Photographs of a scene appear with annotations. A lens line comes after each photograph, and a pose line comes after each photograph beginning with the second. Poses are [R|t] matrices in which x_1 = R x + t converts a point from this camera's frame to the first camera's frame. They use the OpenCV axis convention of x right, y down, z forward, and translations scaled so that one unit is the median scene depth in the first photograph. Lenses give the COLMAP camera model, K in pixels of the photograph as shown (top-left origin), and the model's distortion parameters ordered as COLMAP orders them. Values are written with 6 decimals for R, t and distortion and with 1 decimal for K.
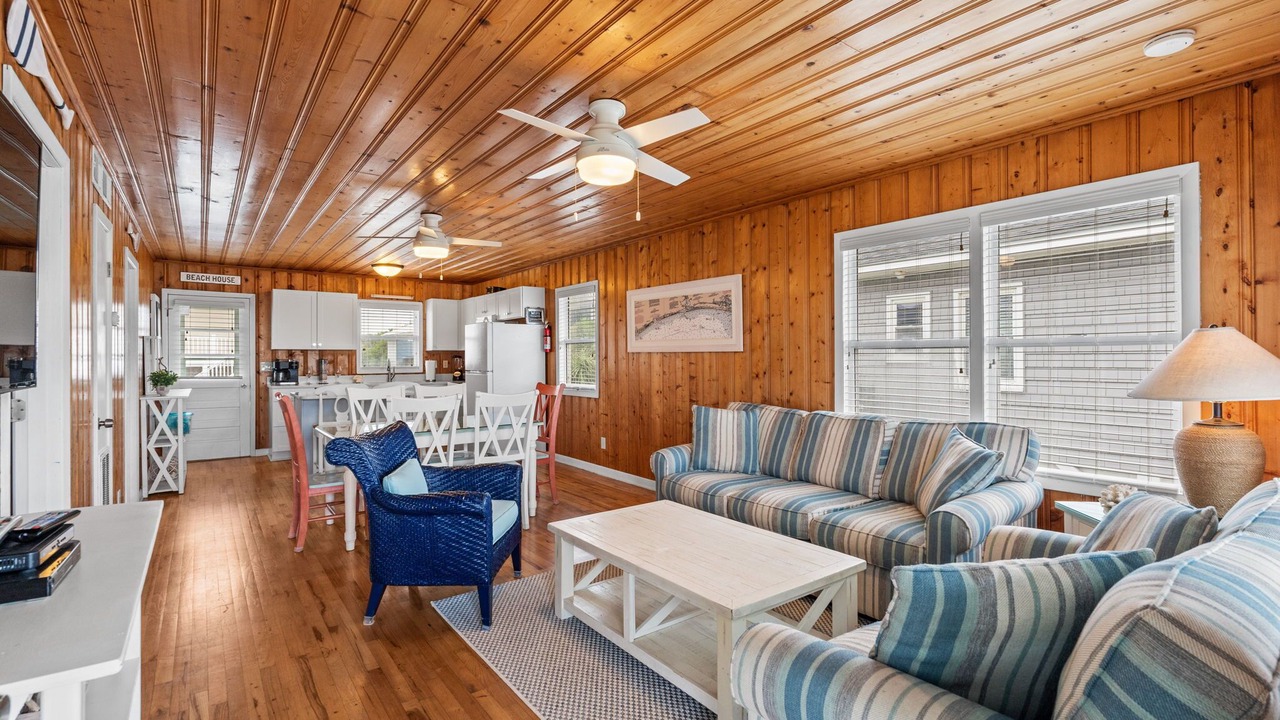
lens RADIAL K [[571.4, 0, 637.3], [0, 571.4, 362.9], [0, 0, 1]] dist [-0.003434, -0.000198]
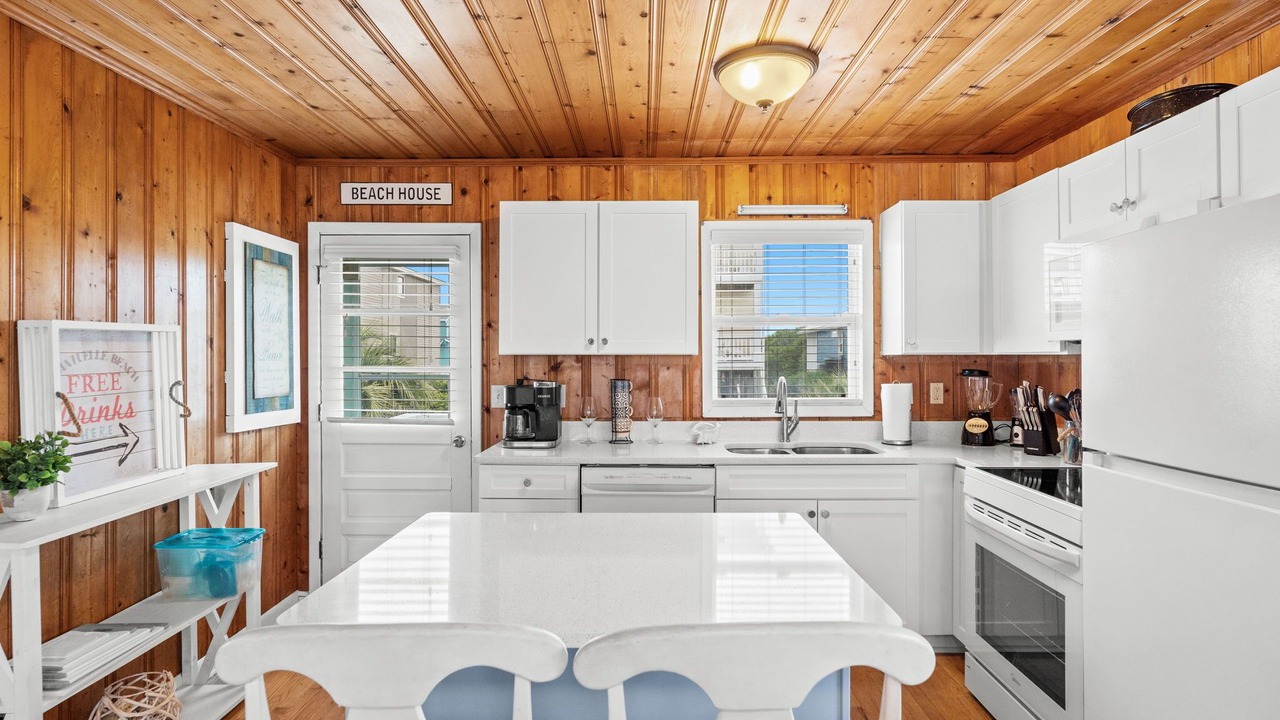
lens RADIAL K [[571.4, 0, 639.6], [0, 571.4, 358.9], [0, 0, 1]] dist [-0.003434, -0.000198]
pose [[0.790553, 0.002006, -0.612390, -0.304767], [-0.005071, 0.999982, -0.003270, -0.019084], [0.612372, 0.005691, 0.790549, 0.703993]]
